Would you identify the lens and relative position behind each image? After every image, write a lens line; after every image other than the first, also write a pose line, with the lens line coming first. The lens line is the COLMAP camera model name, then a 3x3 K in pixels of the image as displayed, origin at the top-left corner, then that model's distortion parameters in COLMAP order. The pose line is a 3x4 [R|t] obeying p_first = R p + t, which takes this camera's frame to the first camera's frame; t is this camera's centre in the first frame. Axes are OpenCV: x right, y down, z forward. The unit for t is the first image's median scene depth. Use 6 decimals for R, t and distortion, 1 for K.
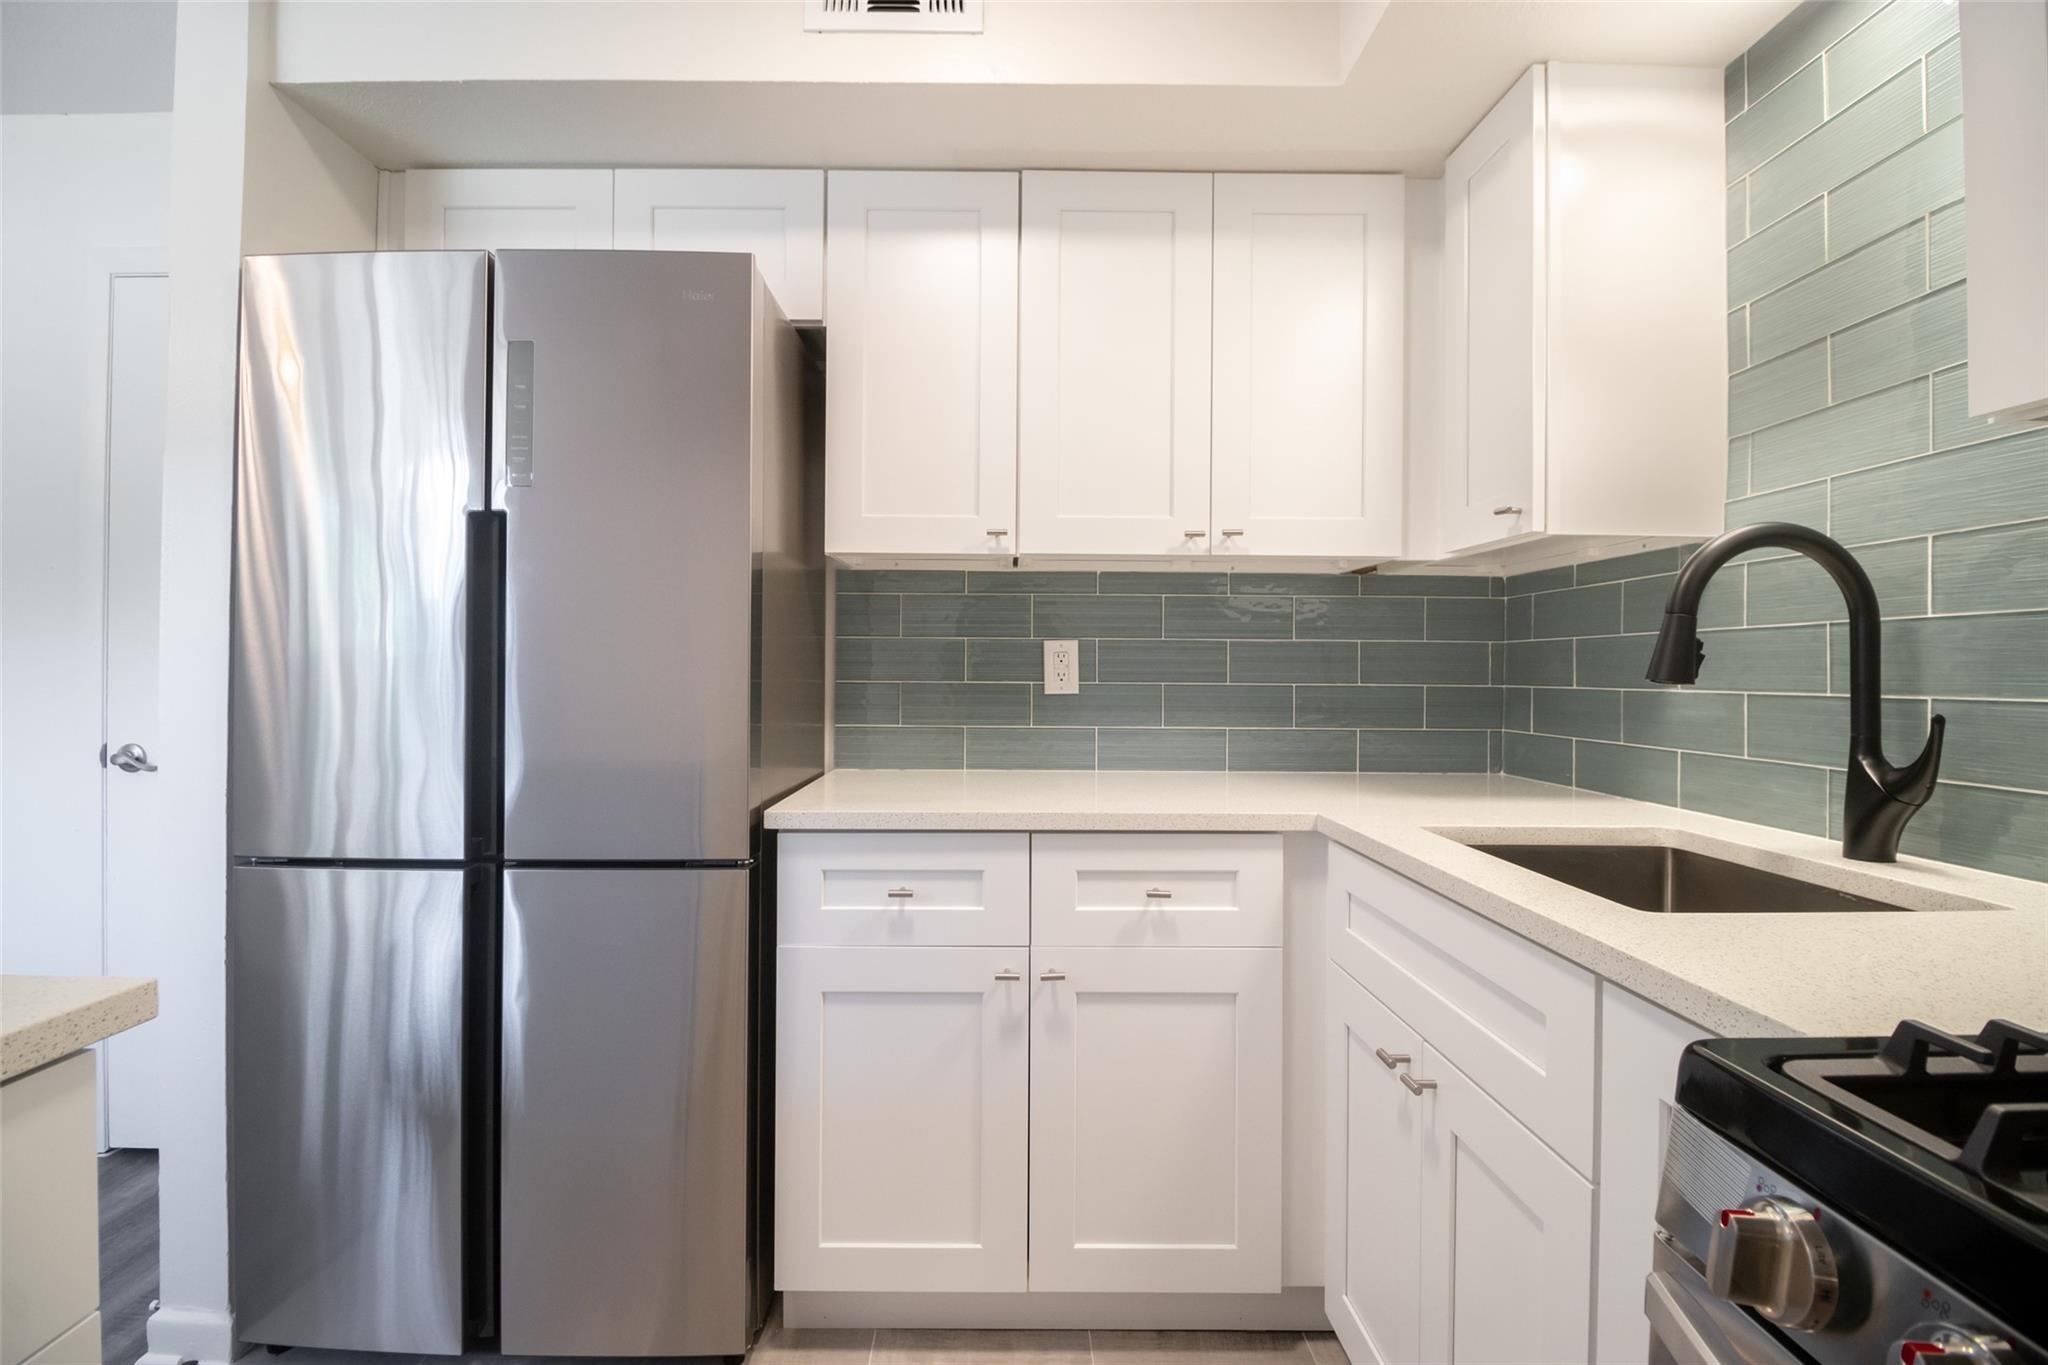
lens RADIAL K [[945.6, 0, 1020.2], [0, 945.6, 666.7], [0, 0, 1]] dist [-0.011743, -0.005721]
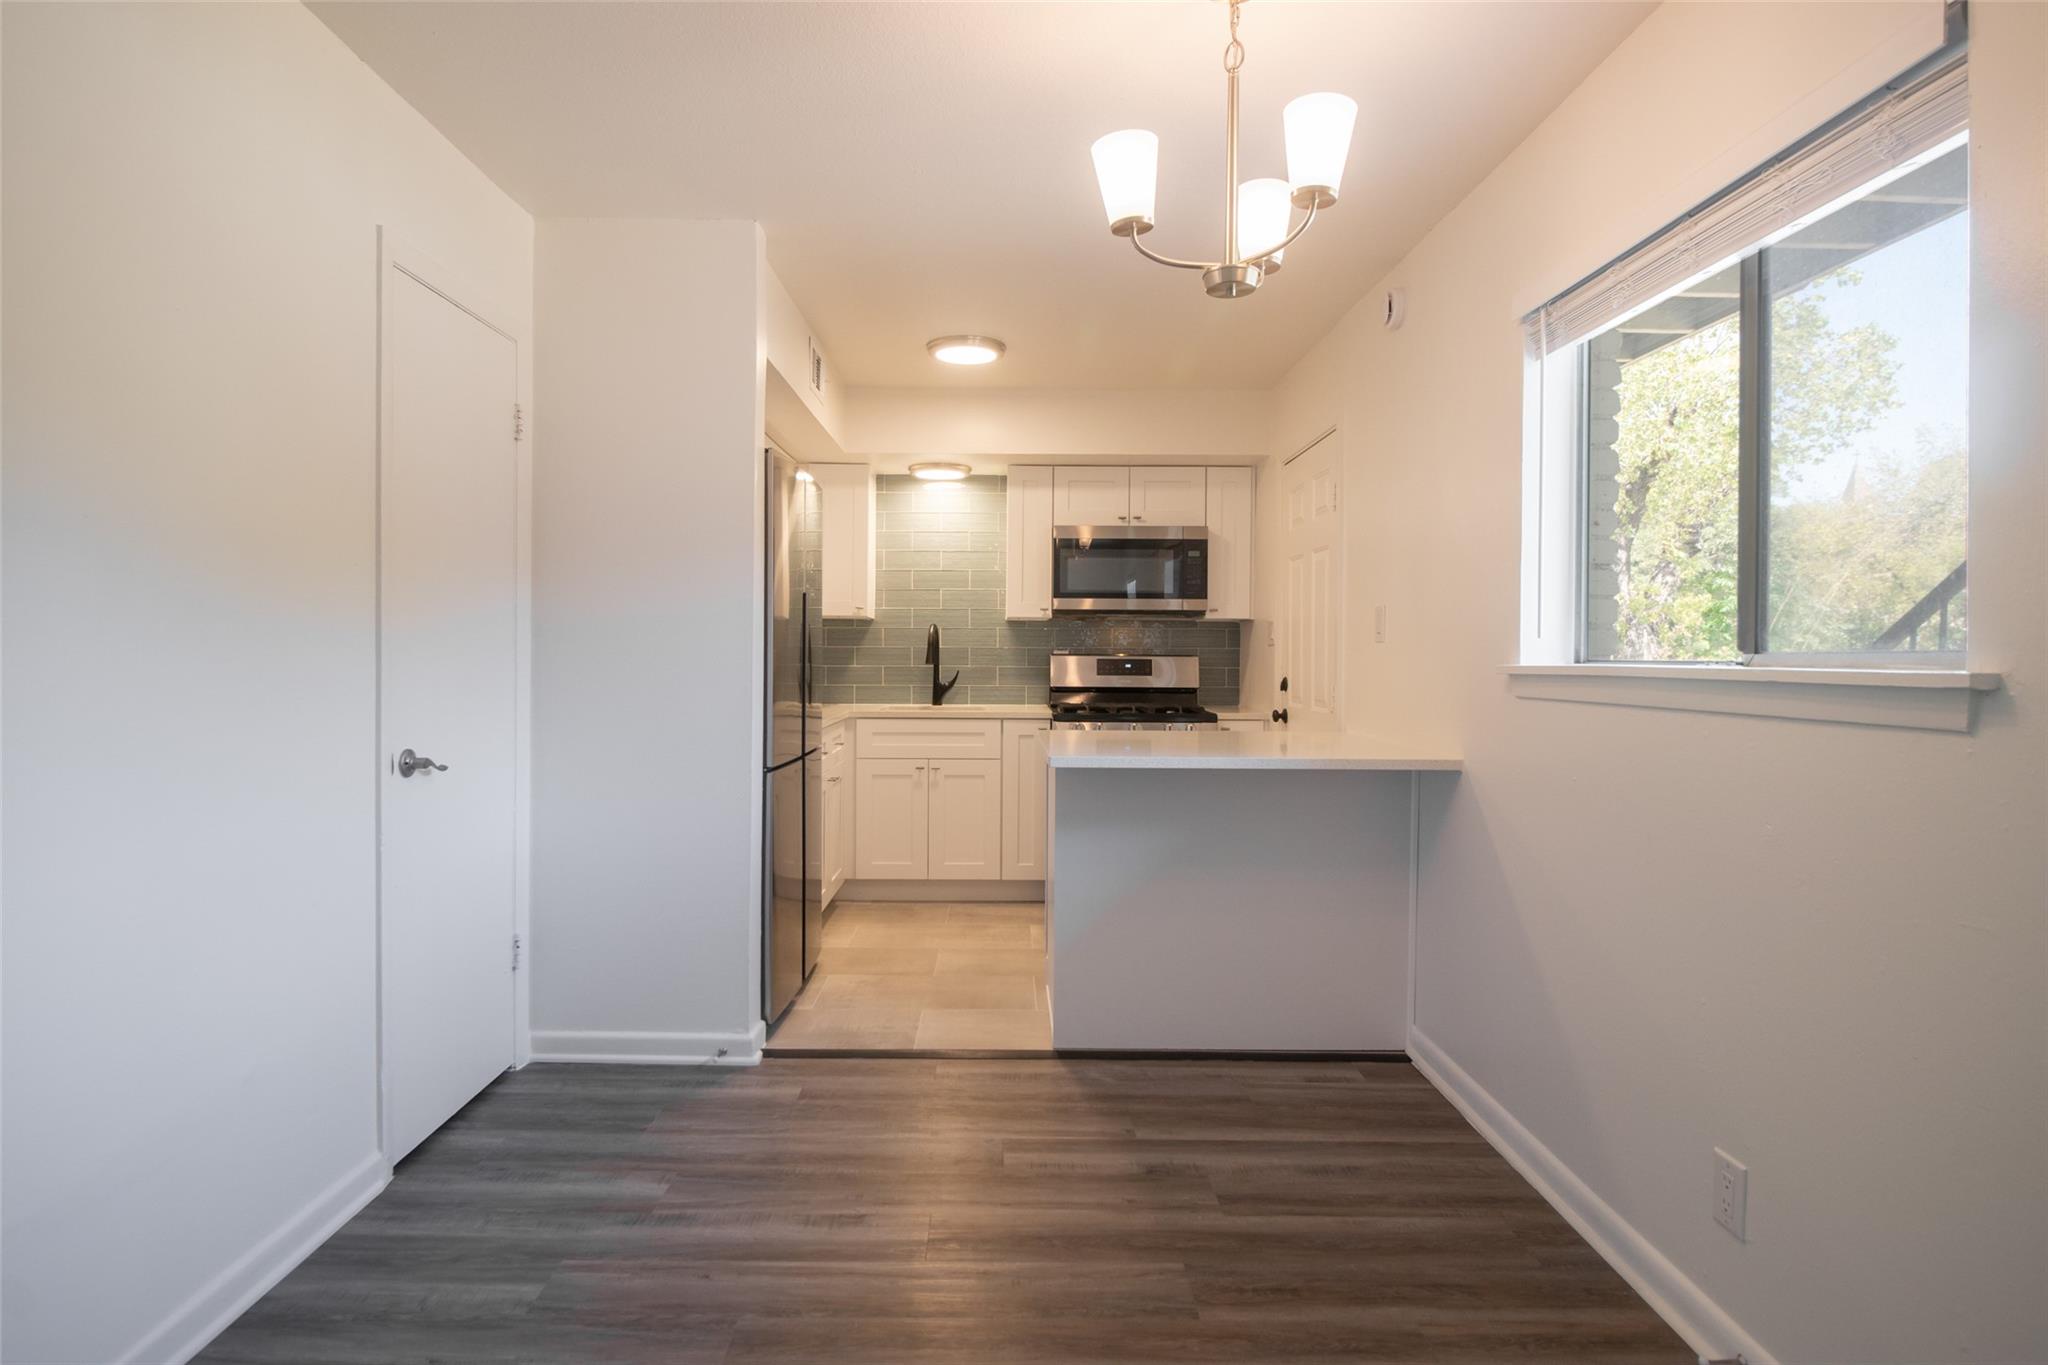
lens RADIAL K [[1094.1, 0, 1026.7], [0, 1094.1, 669.0], [0, 0, 1]] dist [-0.006775, -0.000201]
pose [[-0.007896, -0.021606, 0.999735, -3.151432], [-0.010941, 0.999709, 0.021519, -0.052083], [-0.999909, -0.010768, -0.008130, 0.512355]]
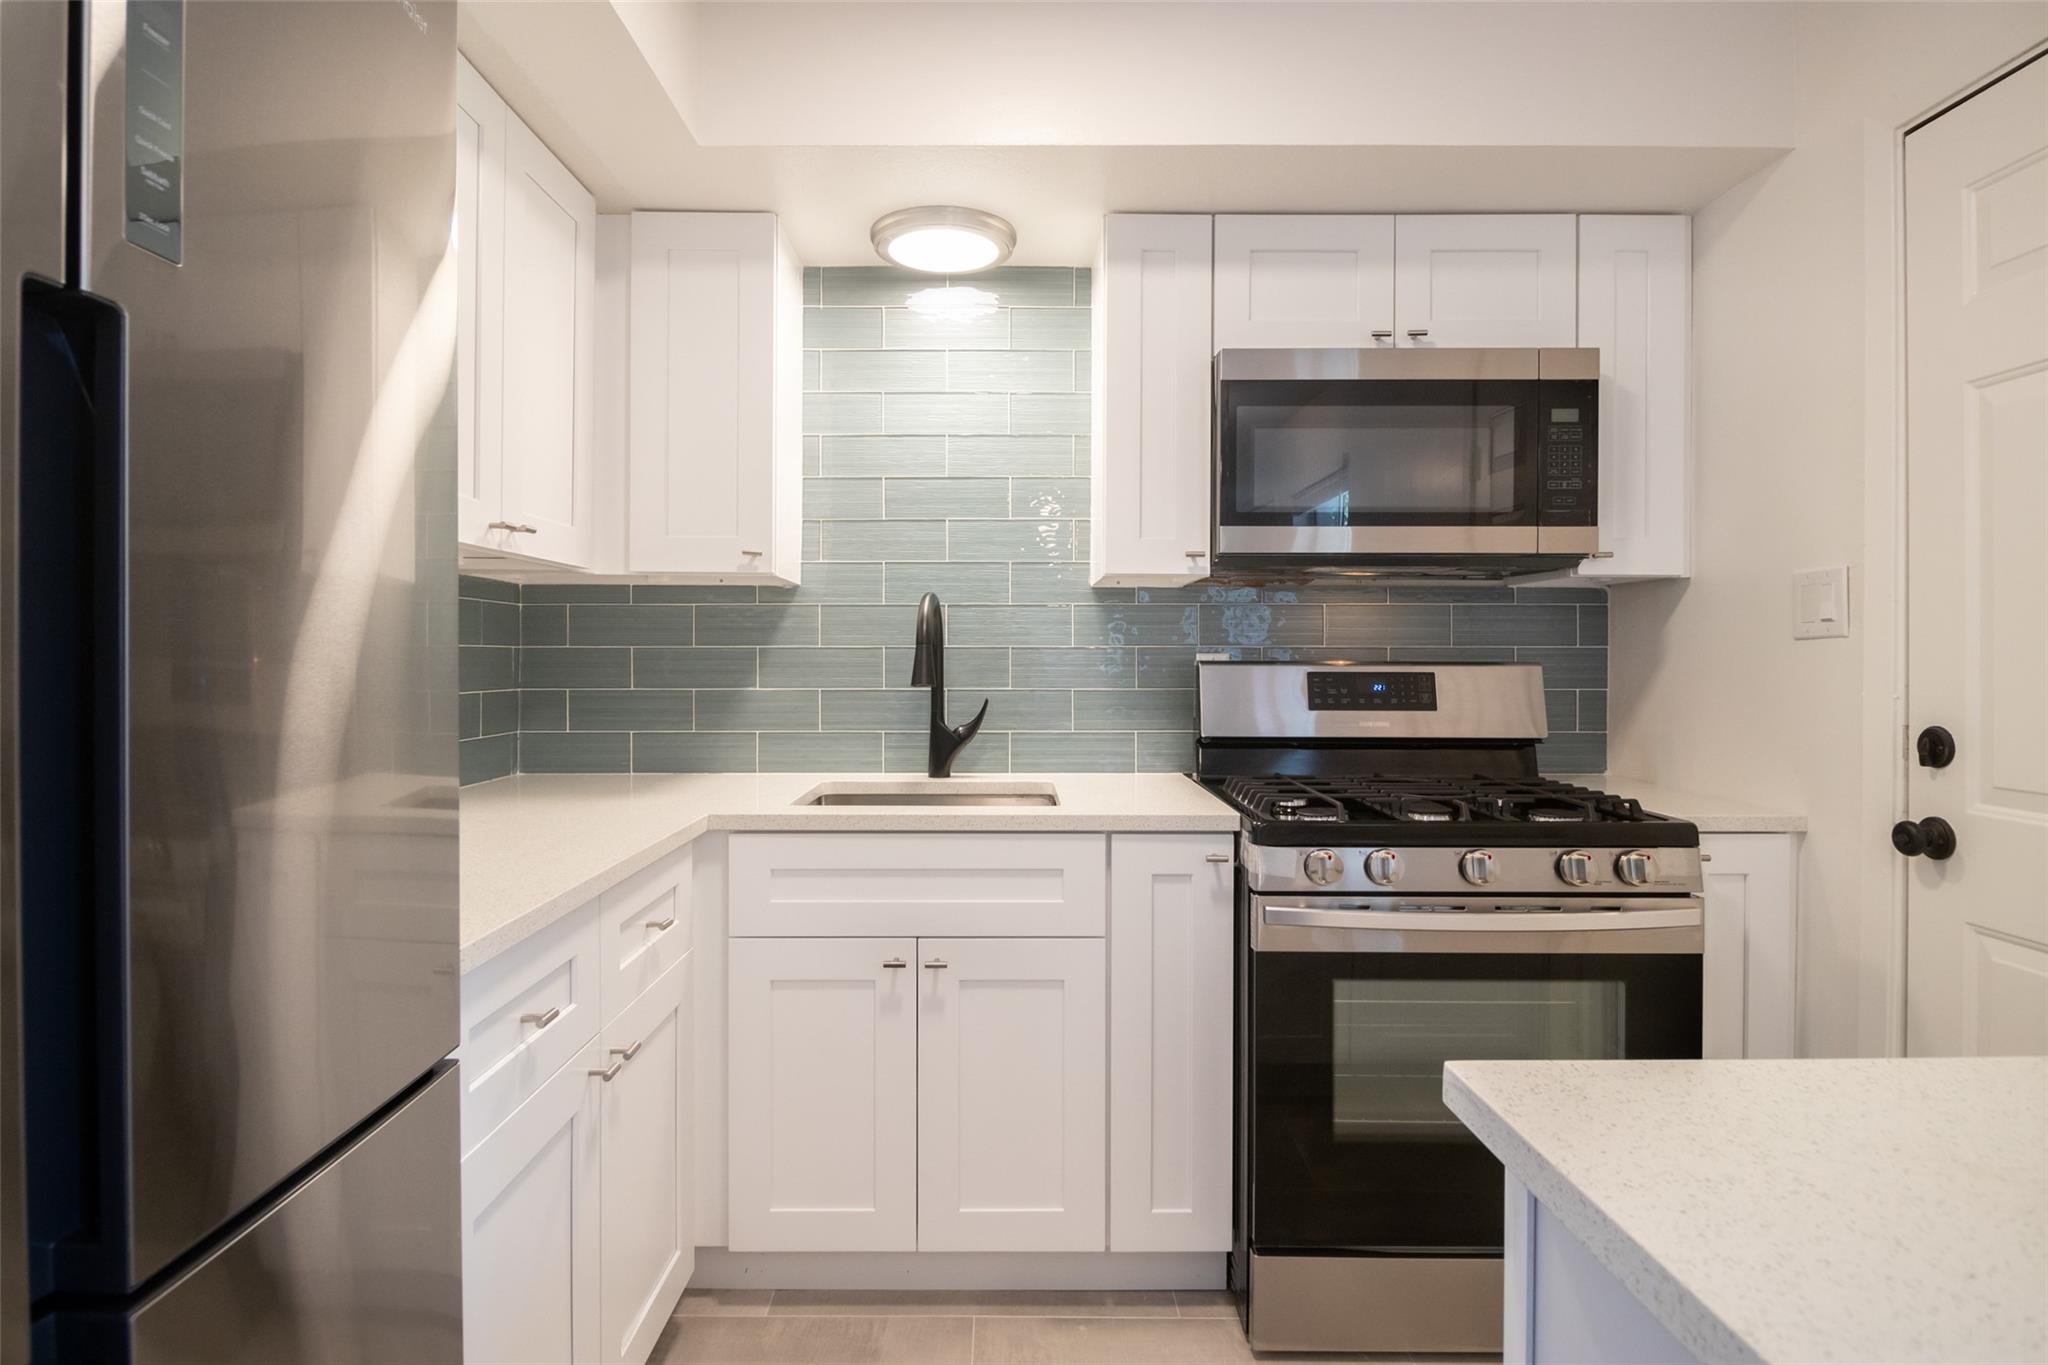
lens RADIAL K [[1055.5, 0, 1005.3], [0, 1055.5, 665.0], [0, 0, 1]] dist [-0.011540, -0.002572]
pose [[0.013945, -0.015114, 0.999789, -0.944513], [-0.006502, 0.999863, 0.015206, -0.039727], [-0.999882, -0.006713, 0.013845, 0.670745]]
